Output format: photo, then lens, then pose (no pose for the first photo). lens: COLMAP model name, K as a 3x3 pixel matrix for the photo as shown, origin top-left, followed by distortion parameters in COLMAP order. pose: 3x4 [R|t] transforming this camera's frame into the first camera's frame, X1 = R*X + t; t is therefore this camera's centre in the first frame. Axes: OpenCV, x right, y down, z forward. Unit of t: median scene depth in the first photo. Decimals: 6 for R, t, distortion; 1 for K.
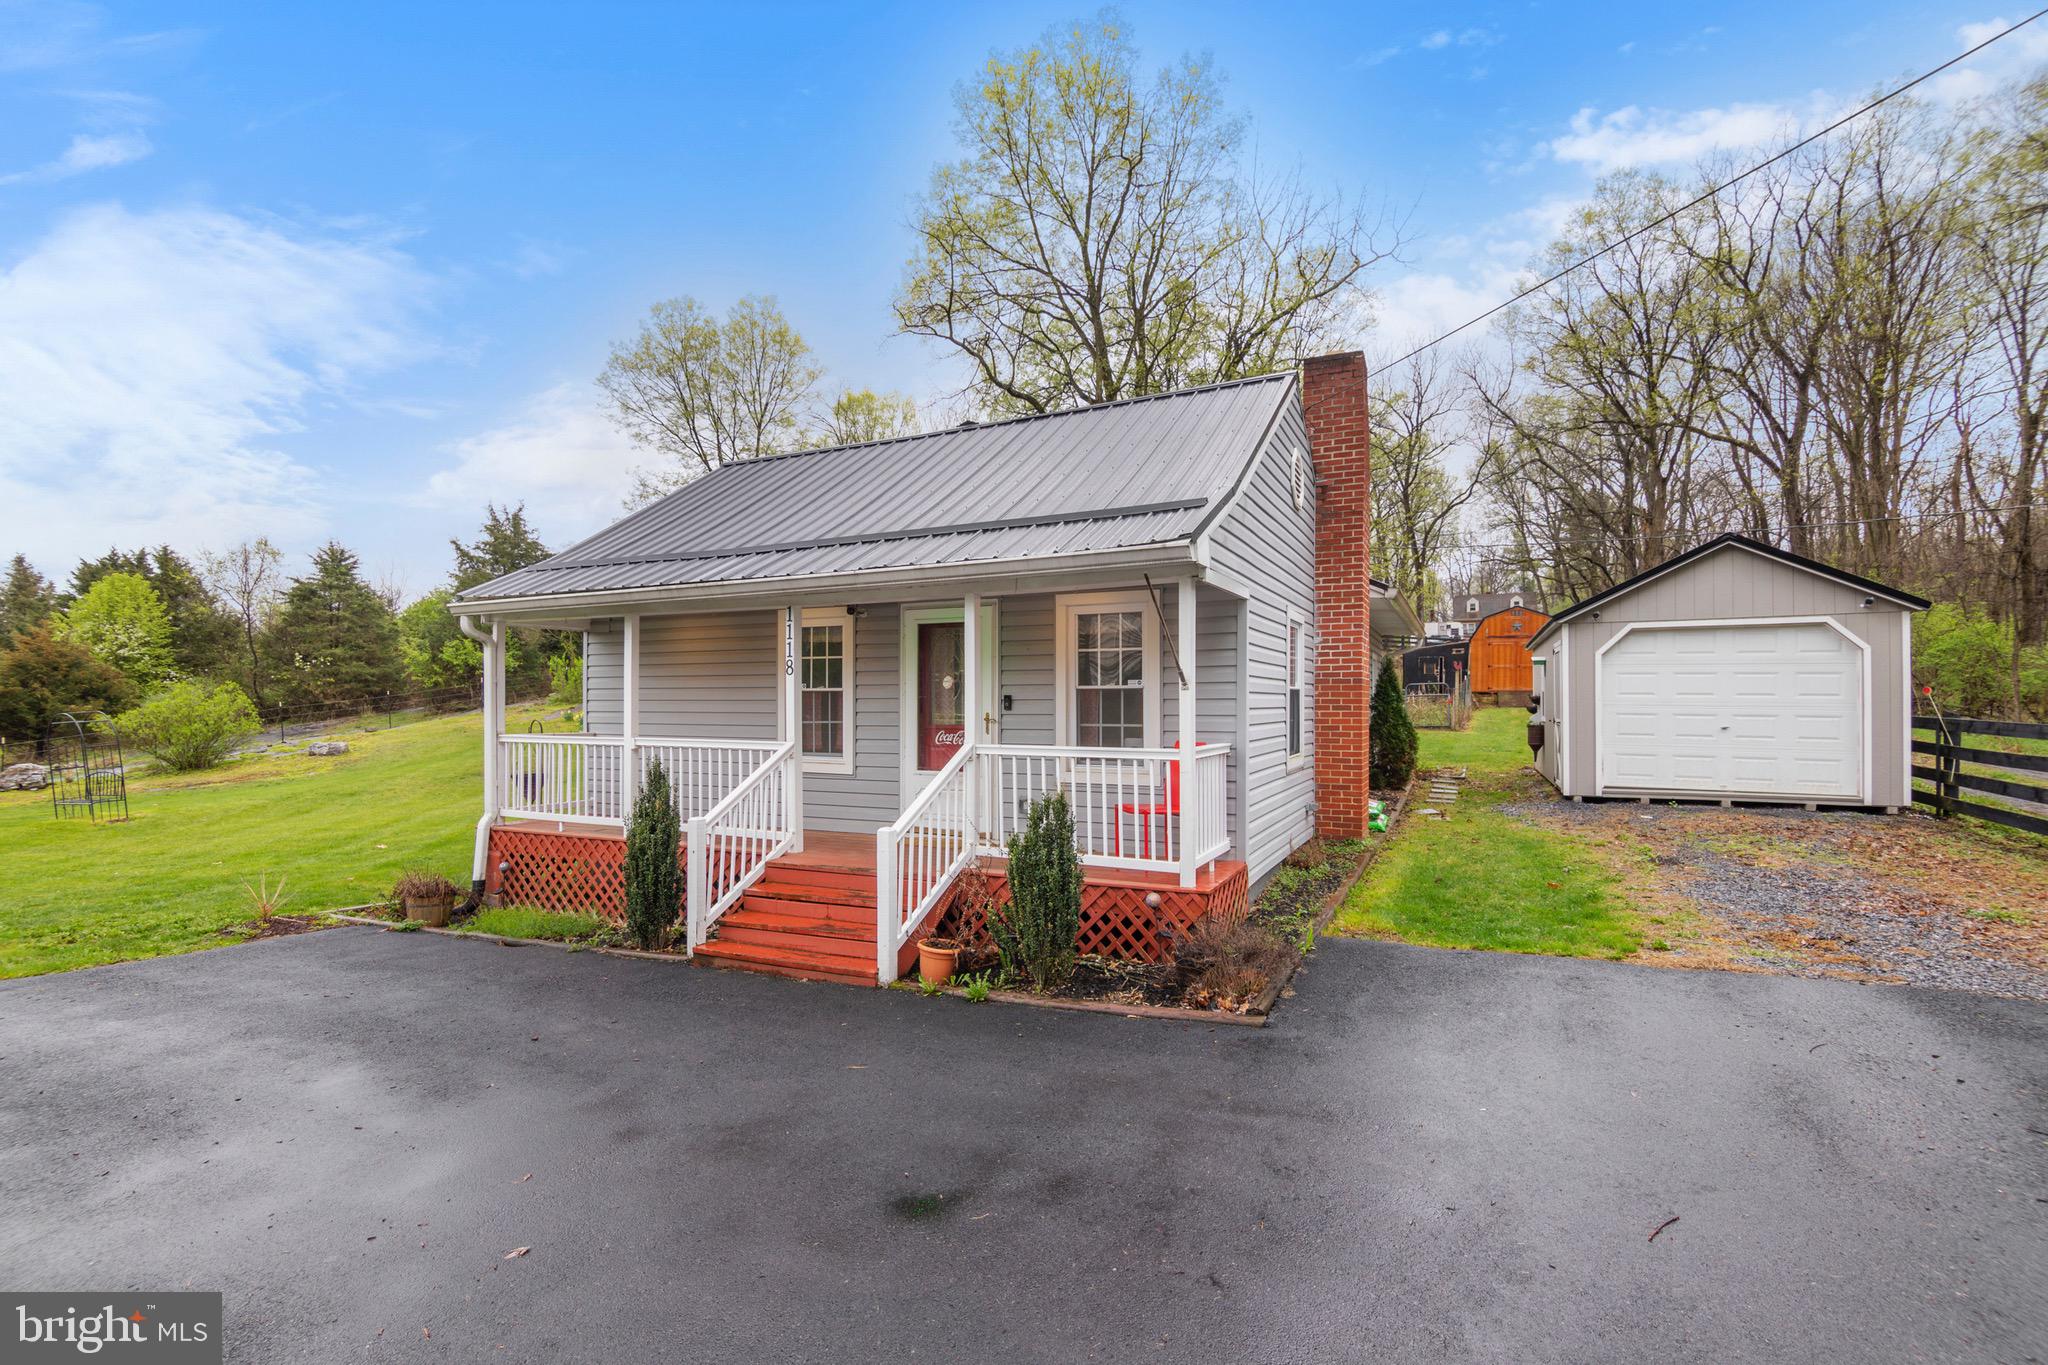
lens RADIAL K [[913.1, 0, 1018.1], [0, 913.1, 650.5], [0, 0, 1]] dist [0.015360, -0.008108]
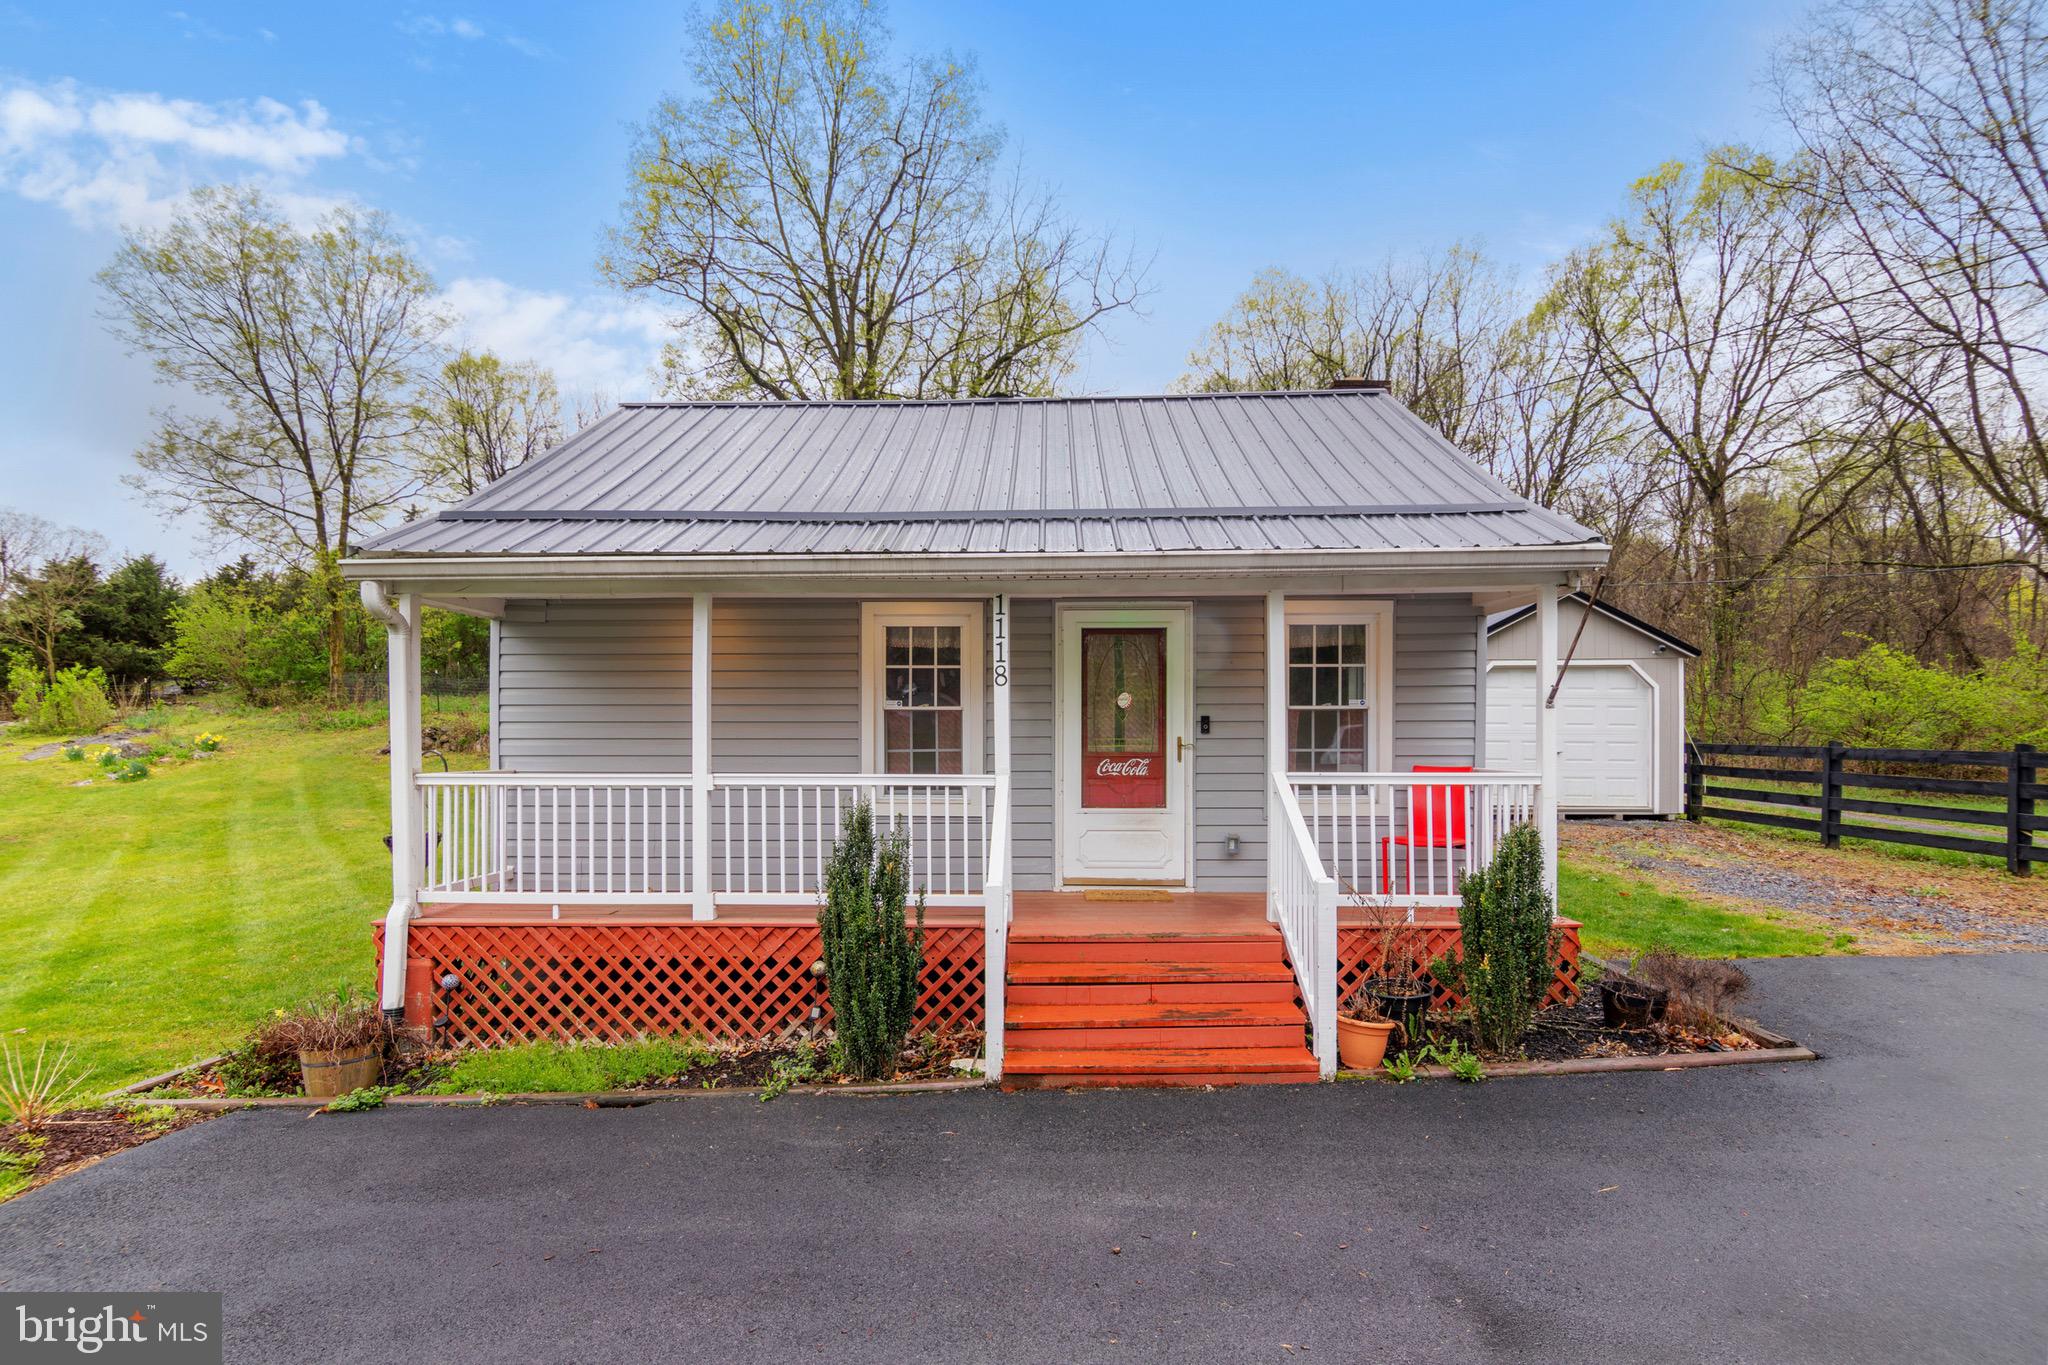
lens RADIAL K [[940.2, 0, 1051.7], [0, 940.2, 661.0], [0, 0, 1]] dist [-0.002036, -0.000137]
pose [[0.903826, 0.029876, 0.426855, -0.459804], [-0.024774, 0.999540, -0.017503, 0.014069], [-0.427182, 0.005245, 0.904150, 0.228022]]
